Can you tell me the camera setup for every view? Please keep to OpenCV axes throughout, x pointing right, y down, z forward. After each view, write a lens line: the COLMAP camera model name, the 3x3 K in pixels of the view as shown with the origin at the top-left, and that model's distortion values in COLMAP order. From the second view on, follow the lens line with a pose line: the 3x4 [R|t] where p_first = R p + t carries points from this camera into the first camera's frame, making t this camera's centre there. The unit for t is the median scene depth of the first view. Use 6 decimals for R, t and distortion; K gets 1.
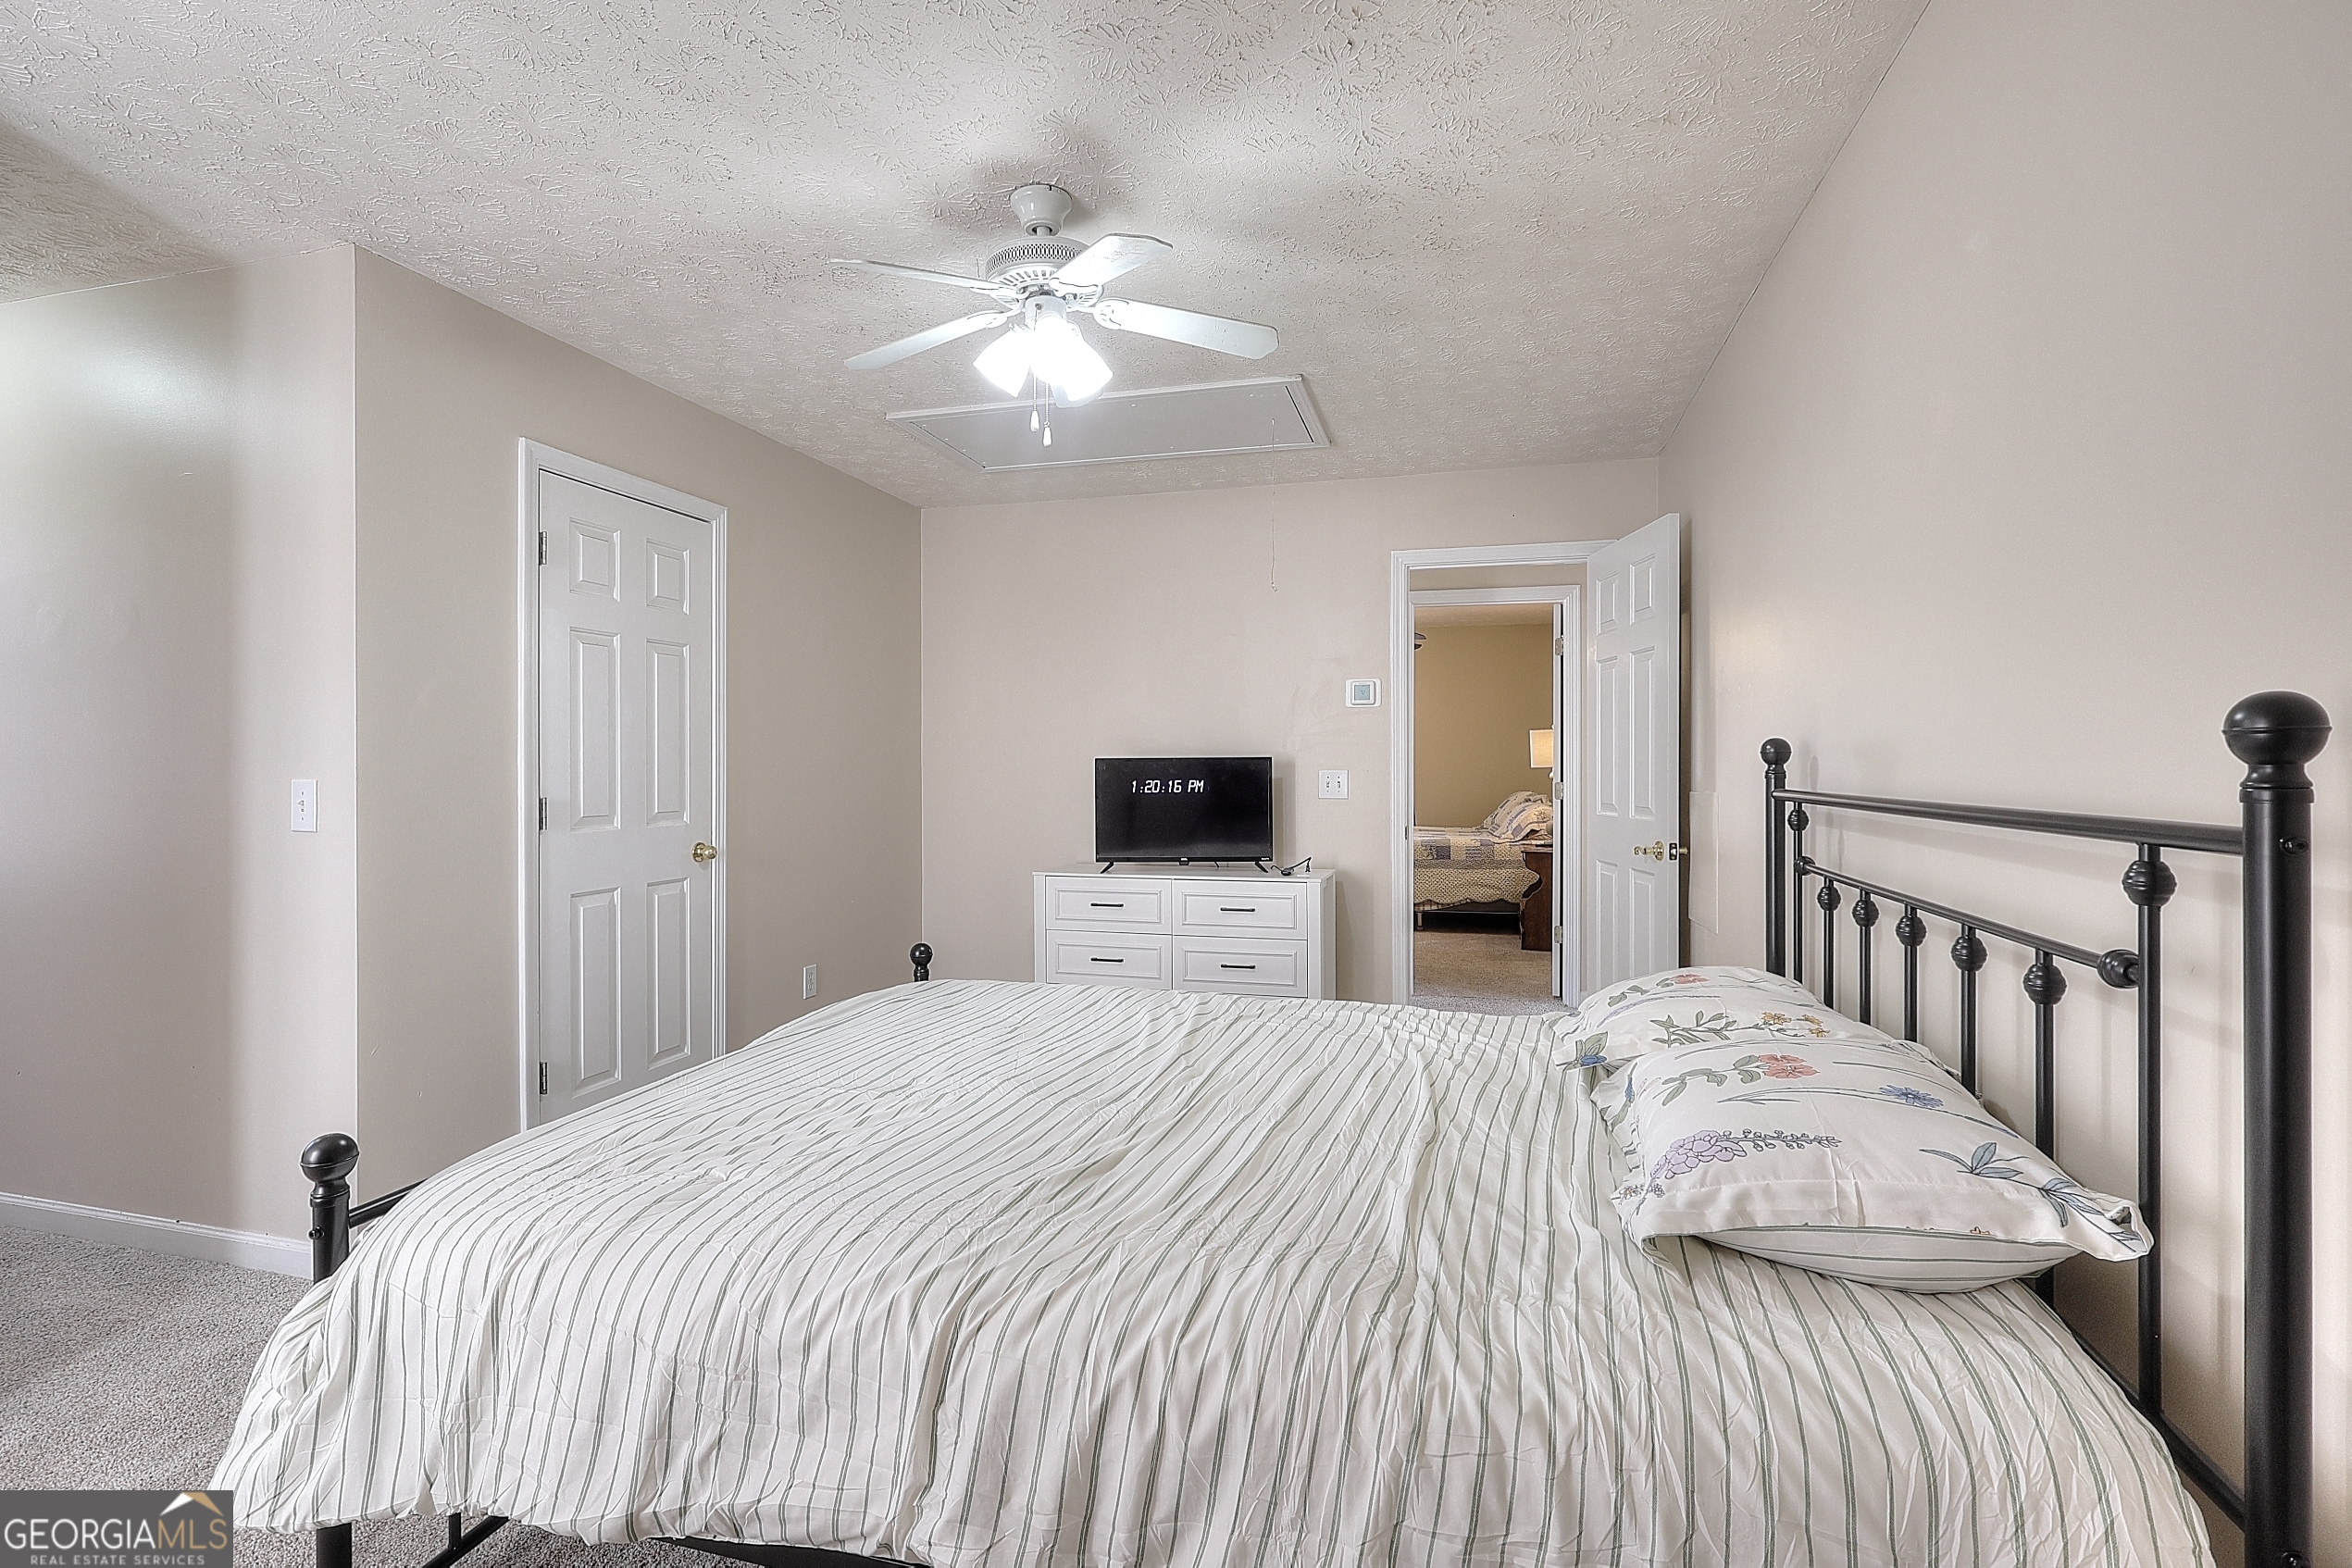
lens RADIAL K [[1090.4, 0, 1175.6], [0, 1090.4, 765.8], [0, 0, 1]] dist [-0.001786, 0.000963]
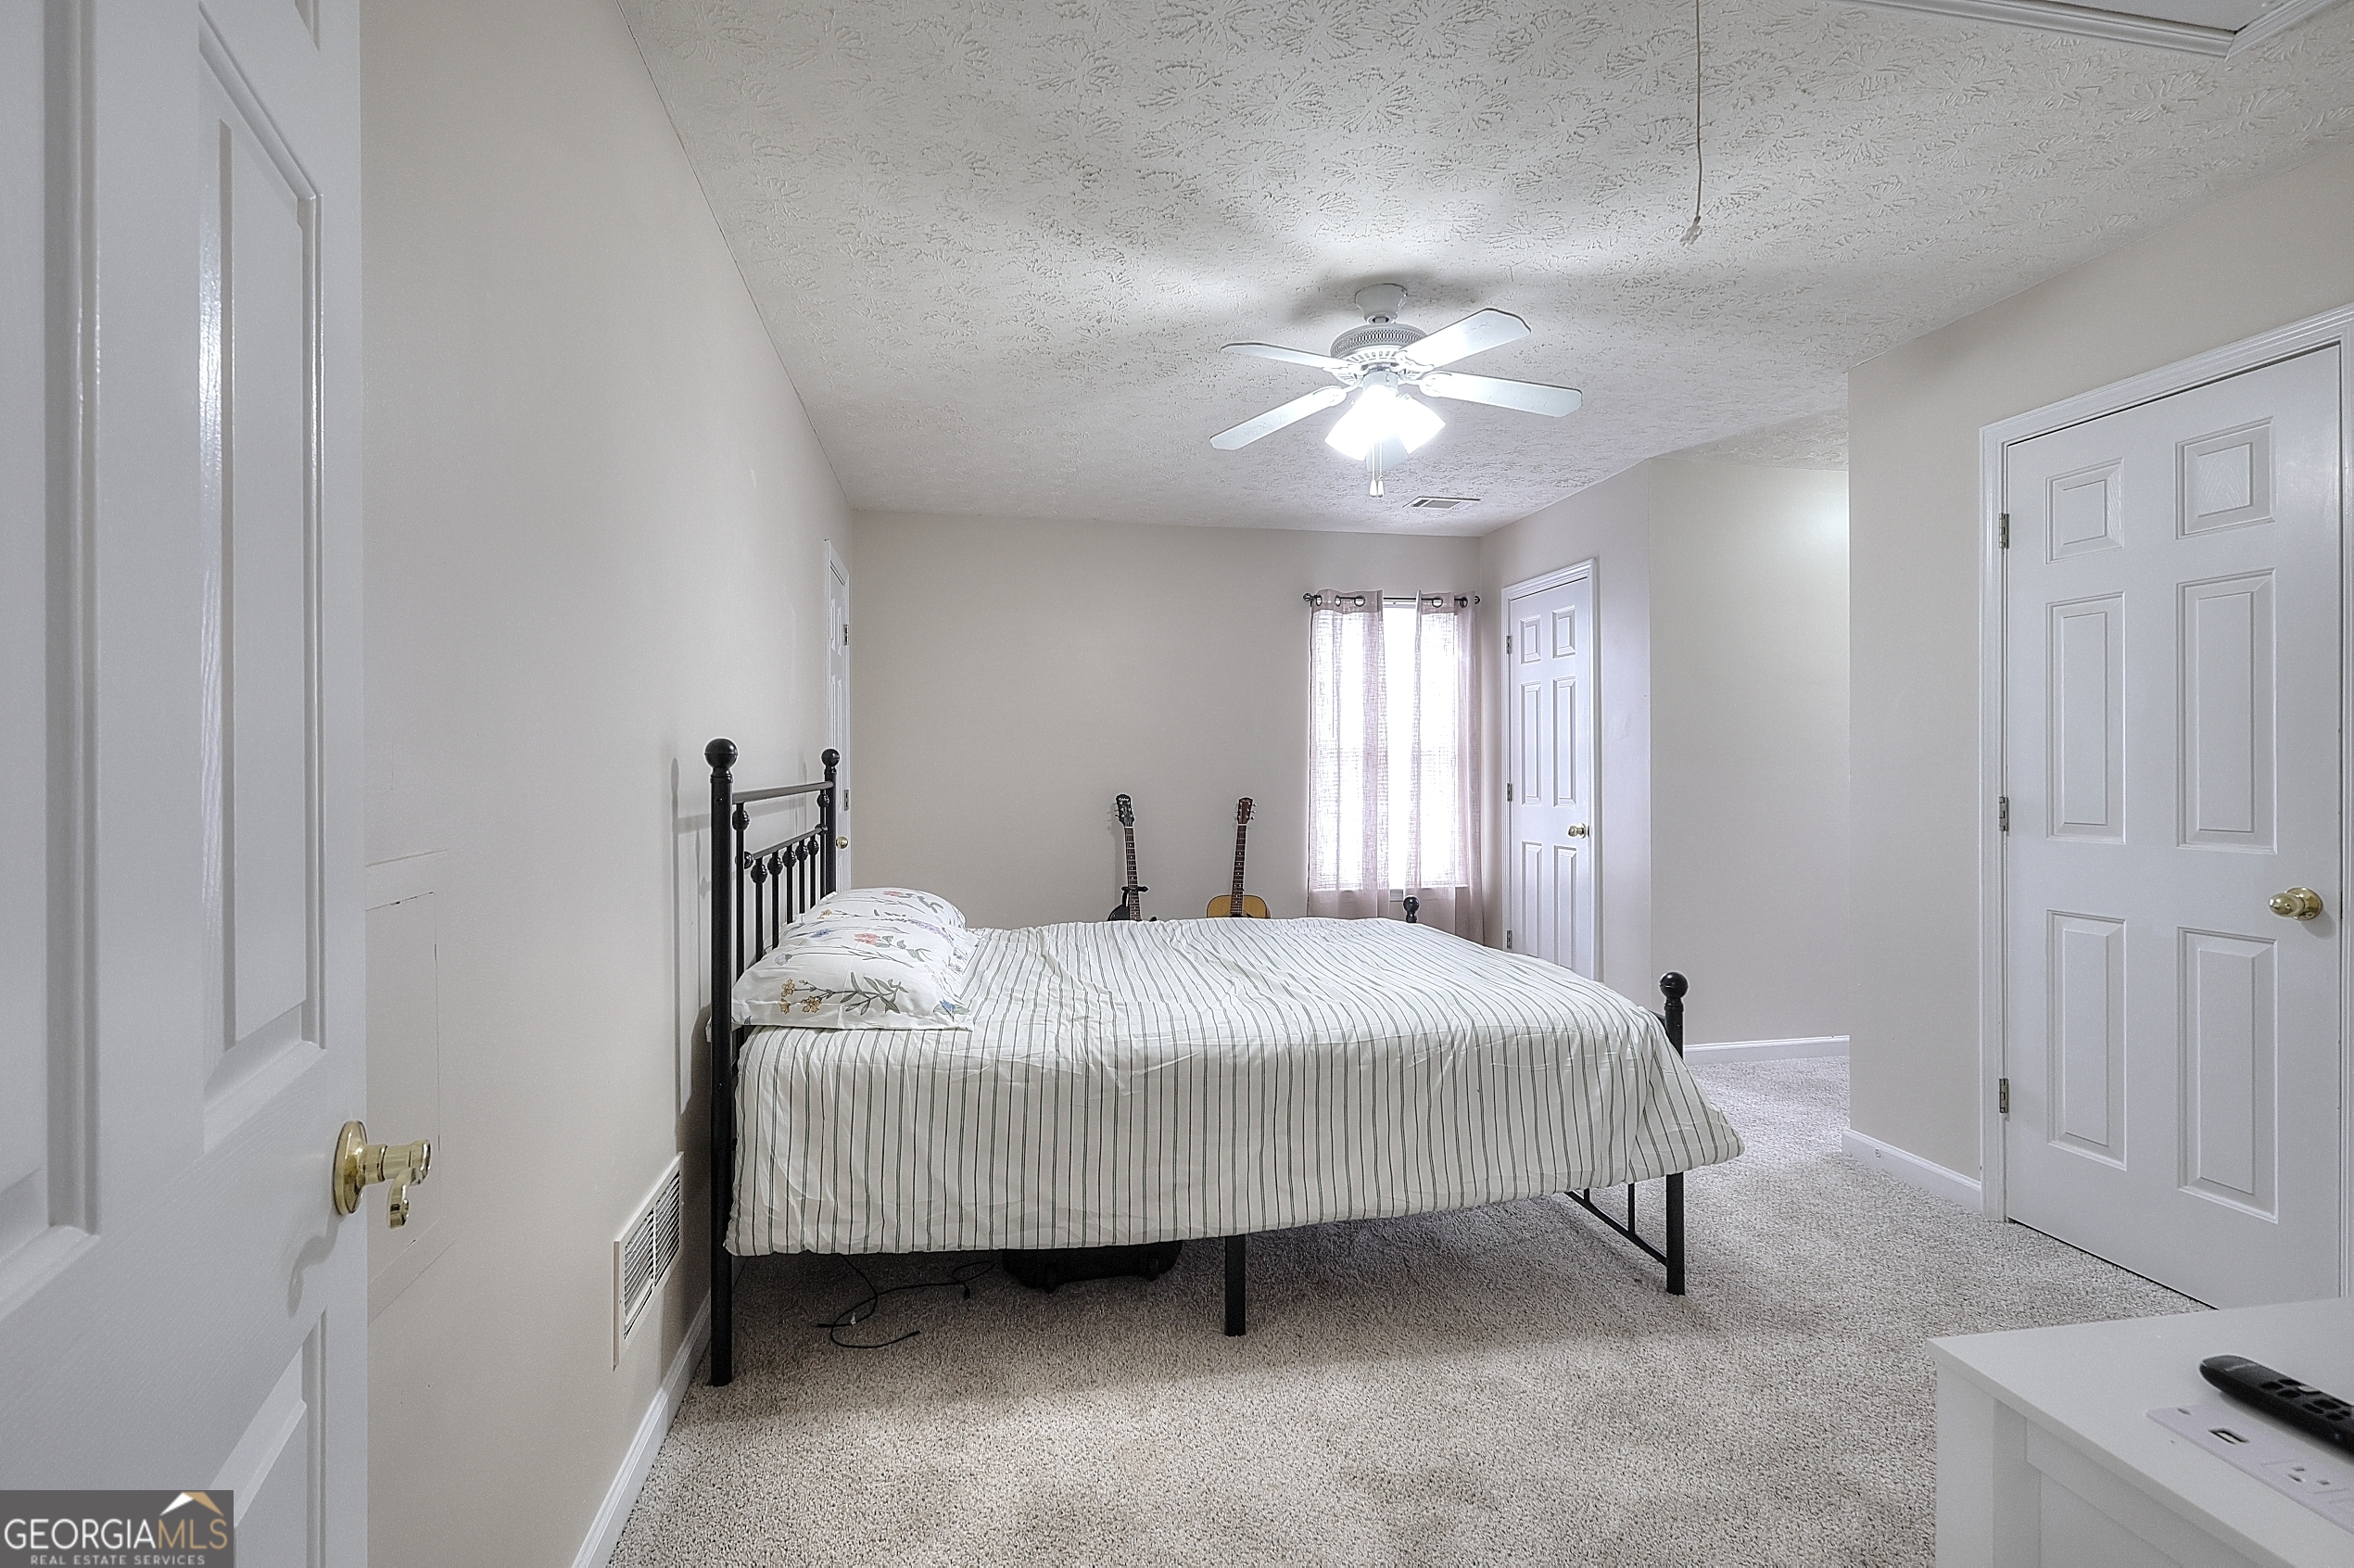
lens RADIAL K [[1091.3, 0, 1176.6], [0, 1091.3, 765.8], [0, 0, 1]] dist [-0.001786, 0.000963]
pose [[-0.896234, 0.004718, -0.443557, 0.480193], [0.004925, 0.999988, 0.000685, -0.001190], [0.443555, -0.001571, -0.896246, 1.548184]]
